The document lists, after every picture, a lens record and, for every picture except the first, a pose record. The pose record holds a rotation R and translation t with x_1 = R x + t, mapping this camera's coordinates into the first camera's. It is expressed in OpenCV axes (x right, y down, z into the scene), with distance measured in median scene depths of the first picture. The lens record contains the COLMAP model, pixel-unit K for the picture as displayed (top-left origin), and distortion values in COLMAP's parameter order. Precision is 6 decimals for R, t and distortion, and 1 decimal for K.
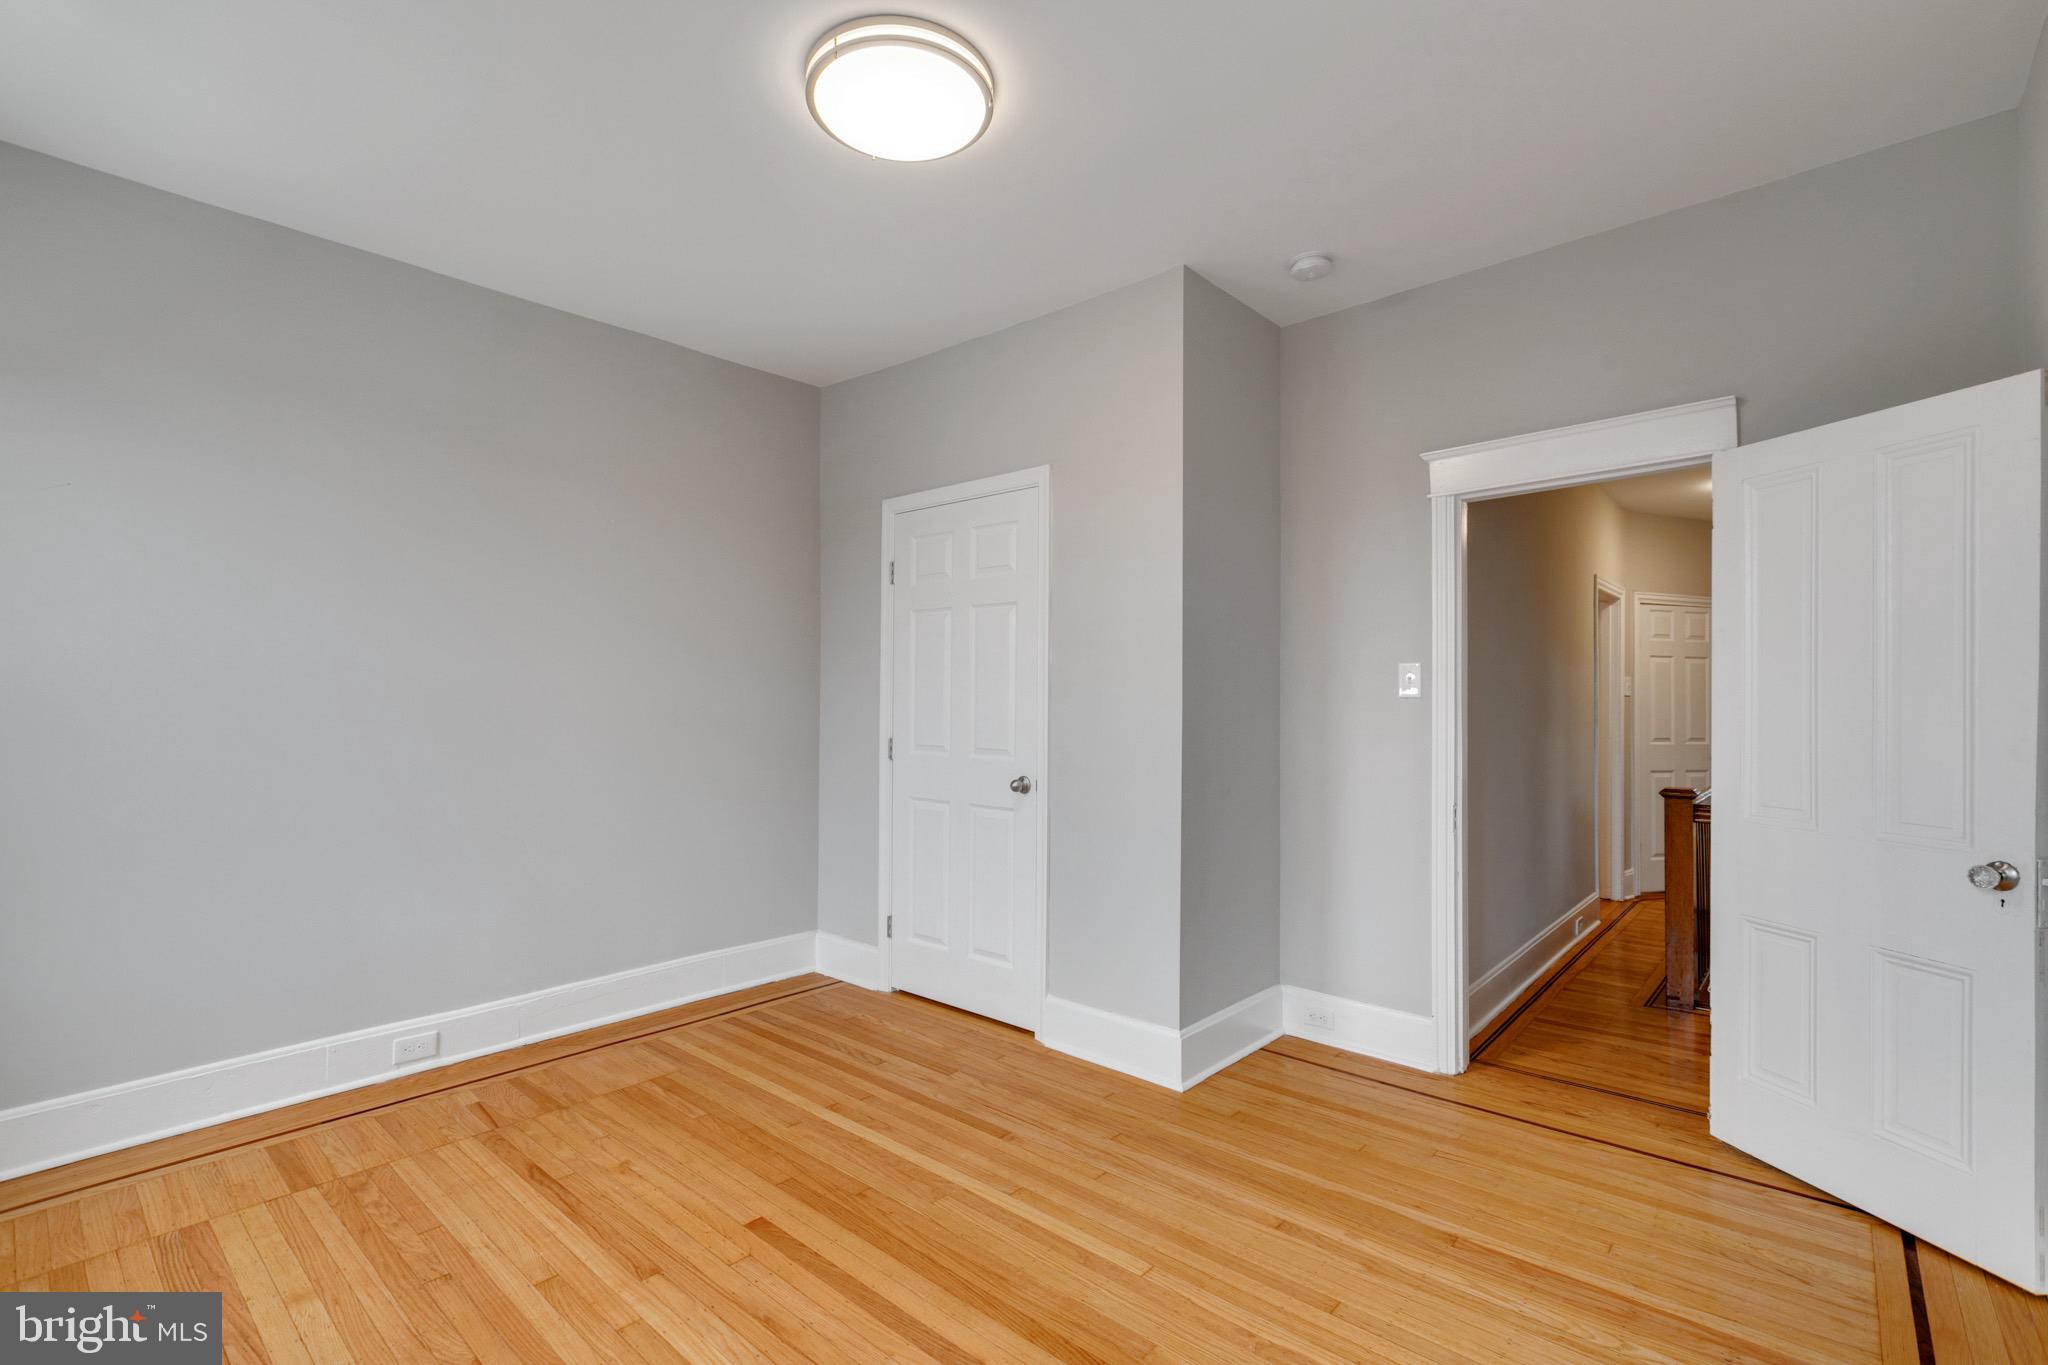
lens RADIAL K [[919.0, 0, 1019.6], [0, 919.0, 679.7], [0, 0, 1]] dist [0.001965, -0.000412]
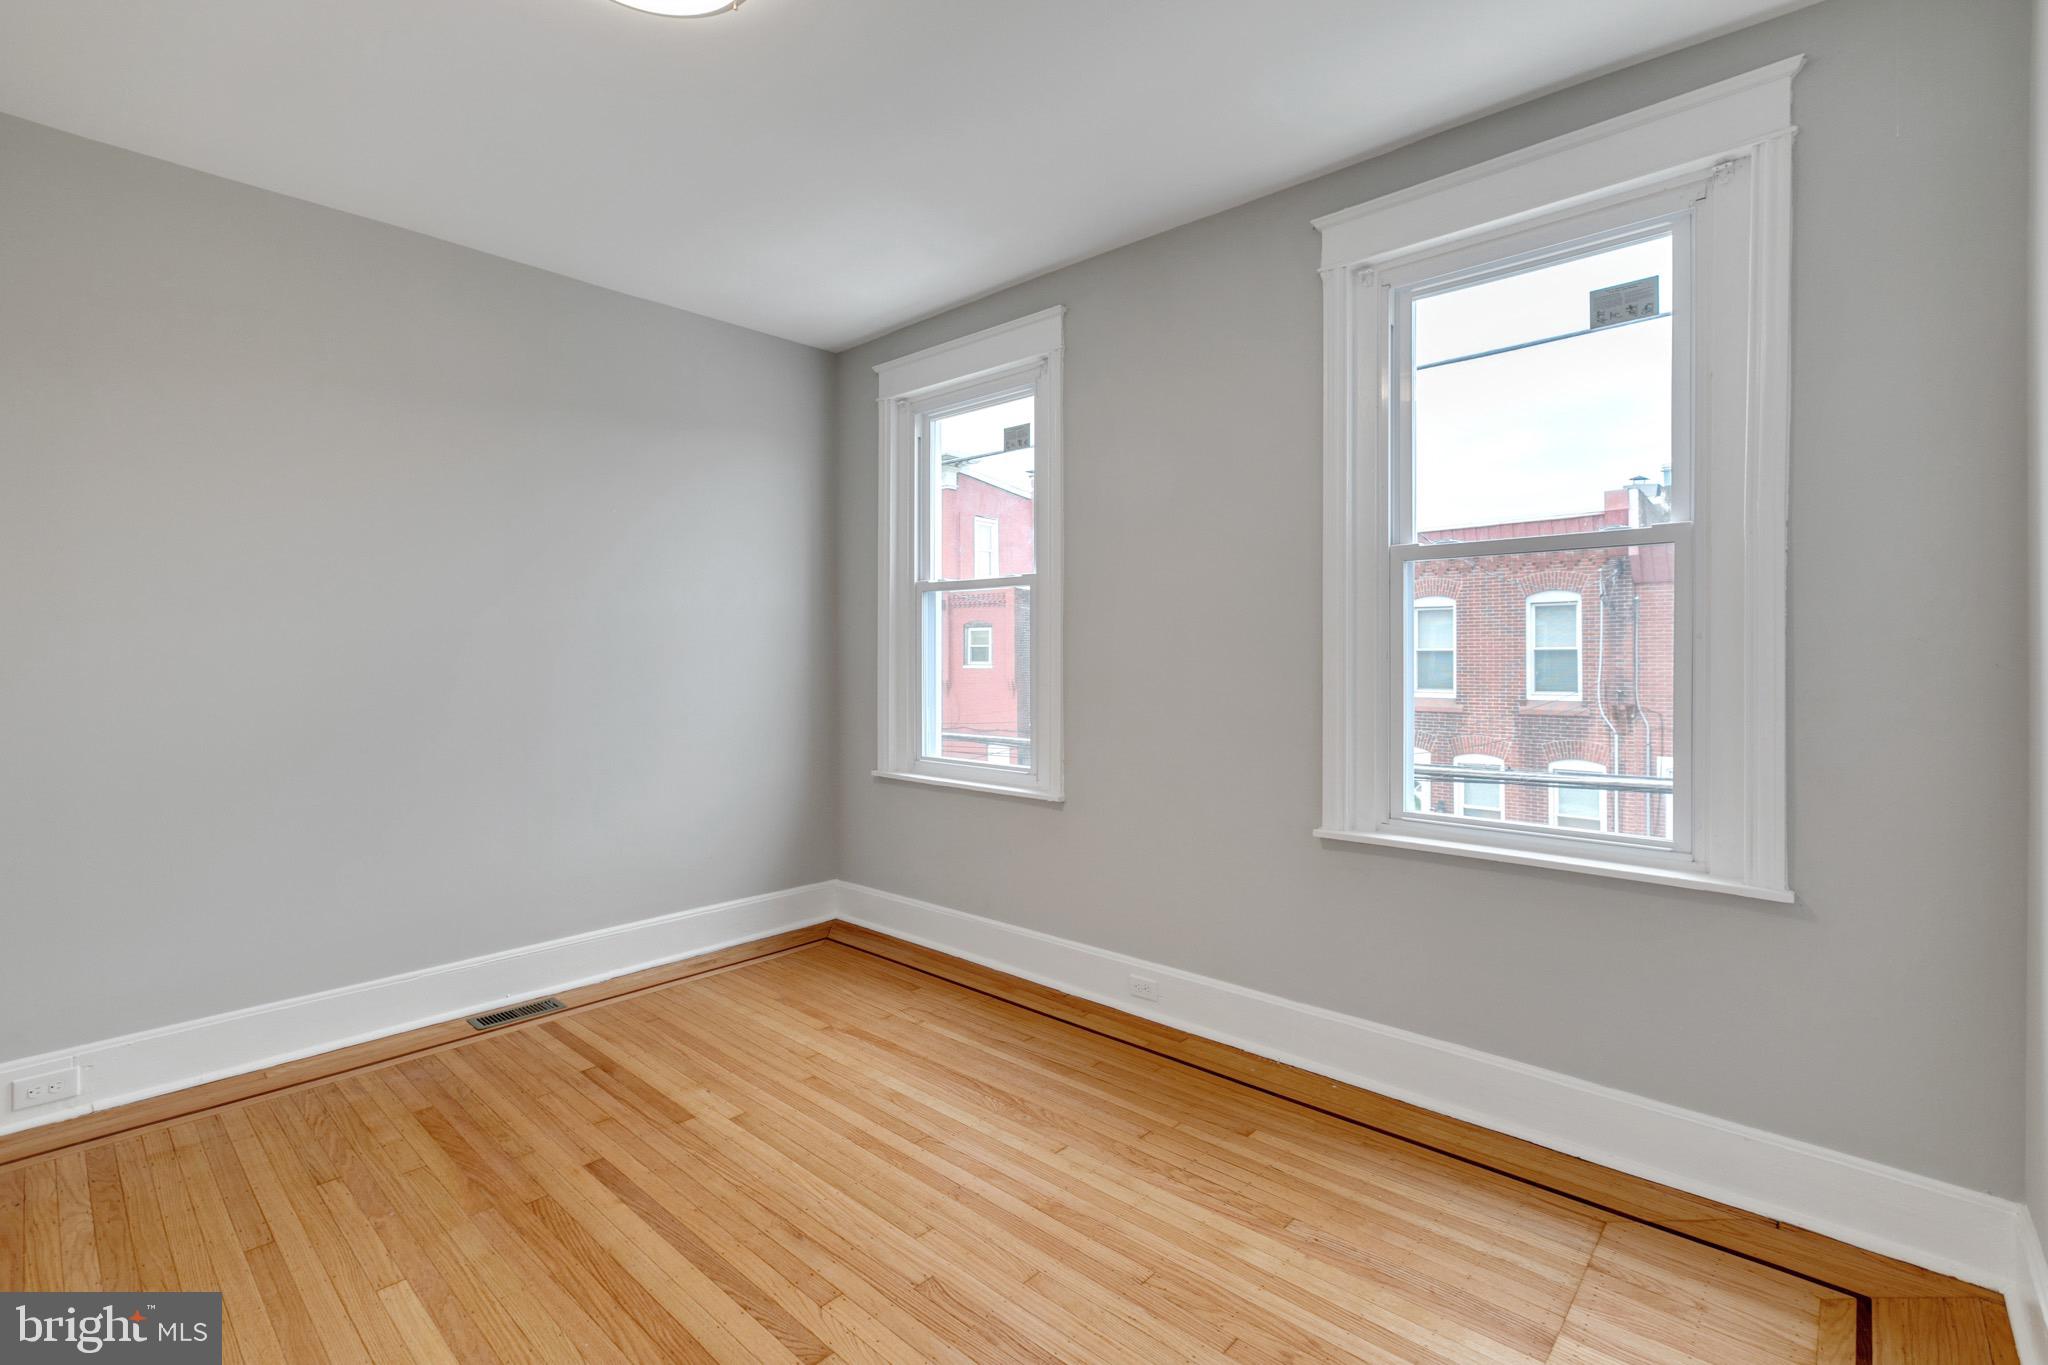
lens RADIAL K [[925.3, 0, 1021.5], [0, 925.3, 661.1], [0, 0, 1]] dist [0.004279, -0.000344]
pose [[-0.999910, -0.001214, 0.013381, -0.352960], [-0.001479, 0.999803, -0.019799, 0.021414], [-0.013354, -0.019817, -0.999714, 1.349227]]
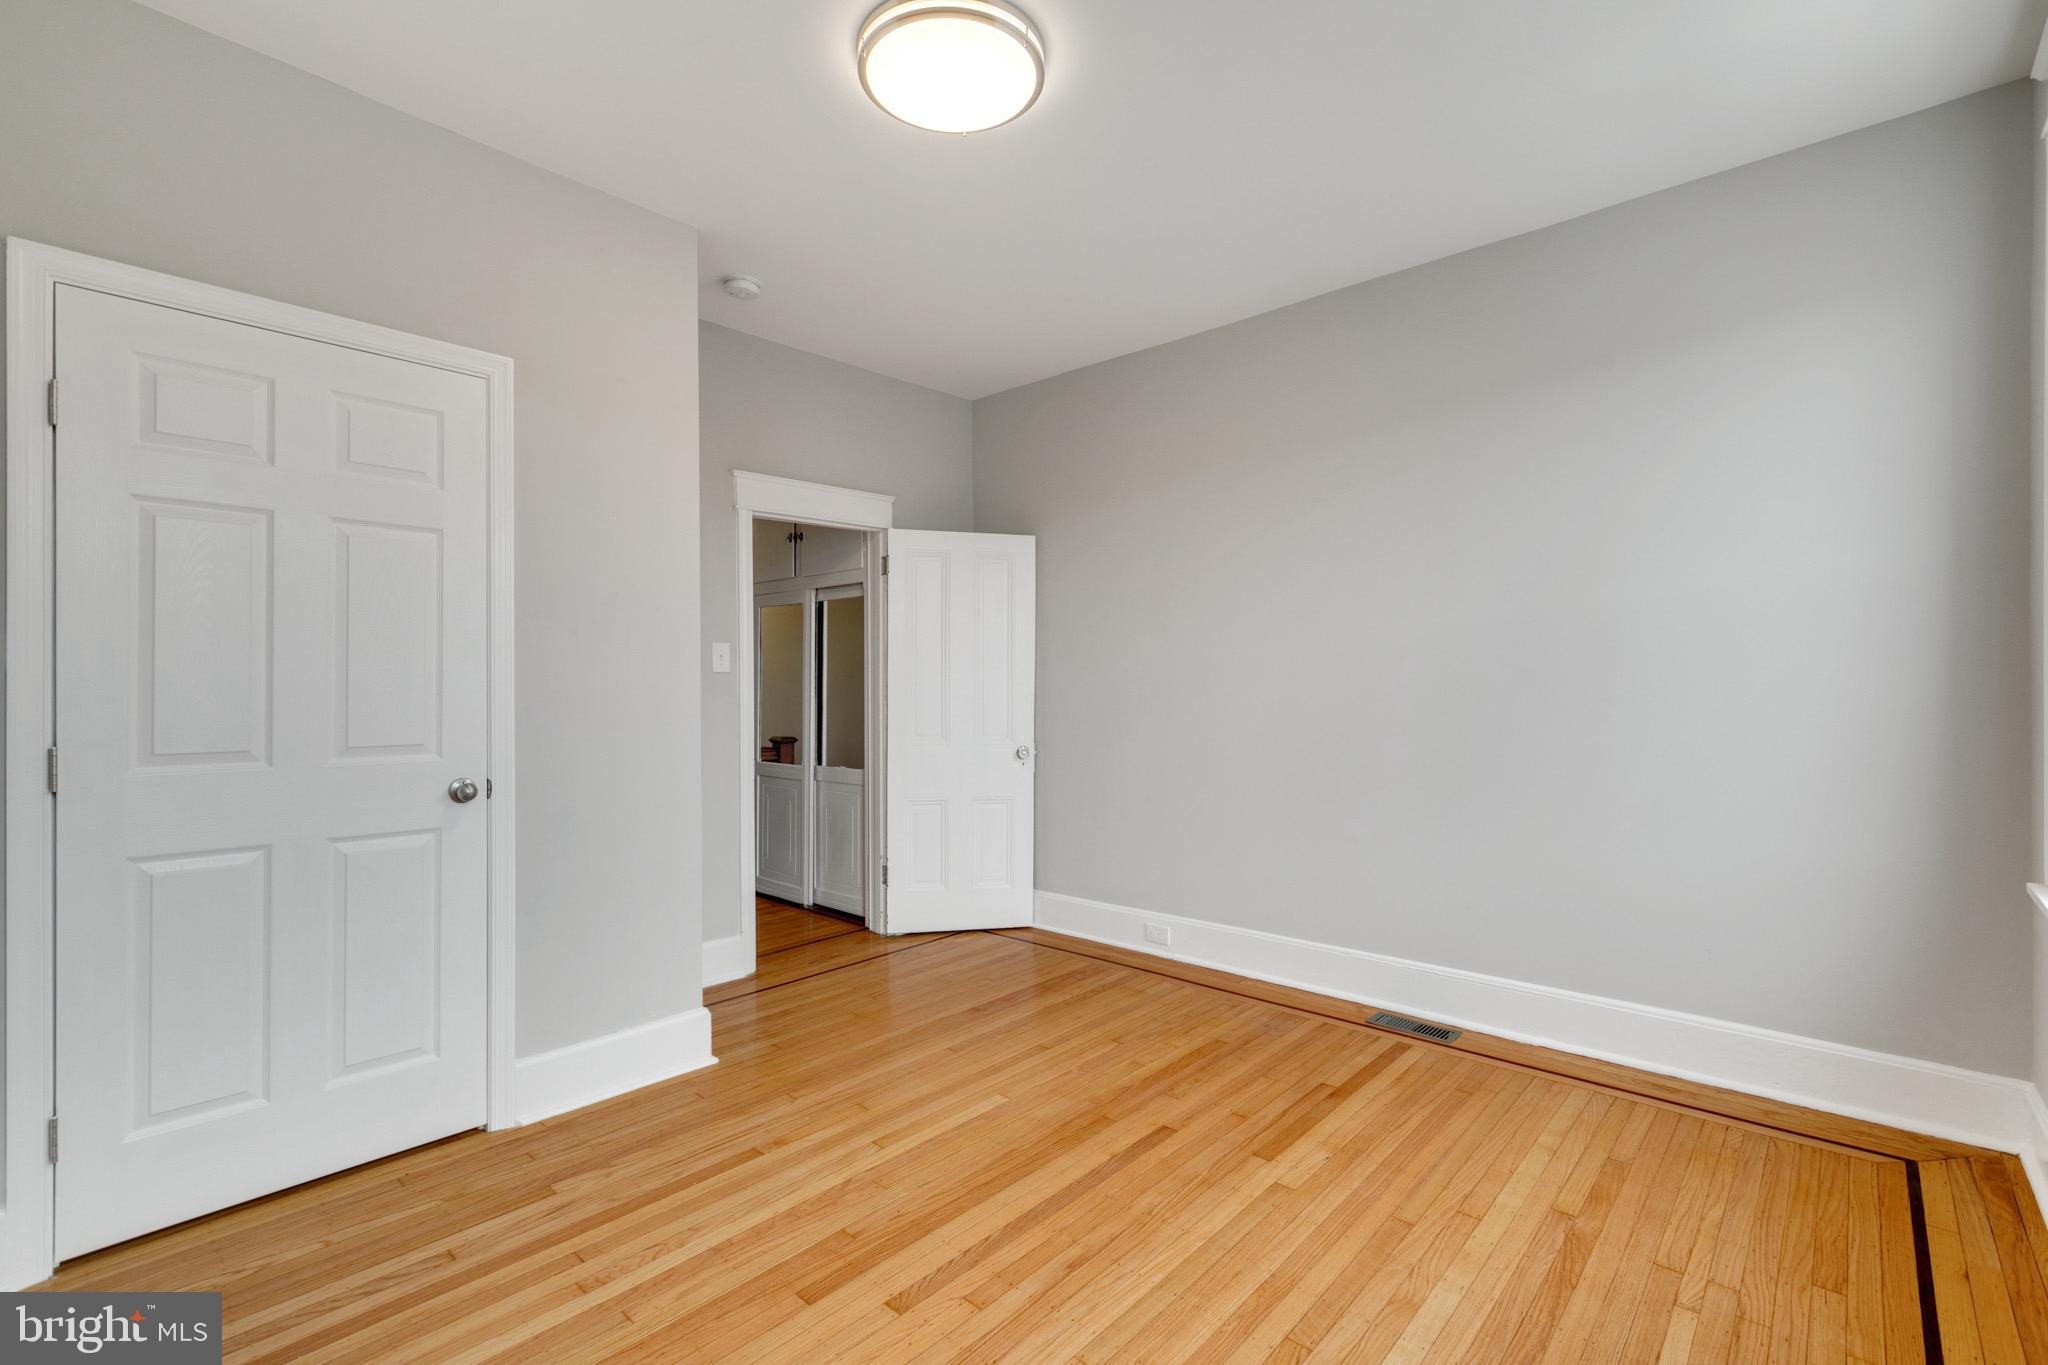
lens RADIAL K [[915.4, 0, 1020.1], [0, 915.4, 666.3], [0, 0, 1]] dist [-0.000519, -0.000381]
pose [[0.013305, 0.015702, 0.999788, -0.841143], [-0.021918, 0.999641, -0.015408, 0.023746], [-0.999671, -0.021709, 0.013644, 0.675919]]
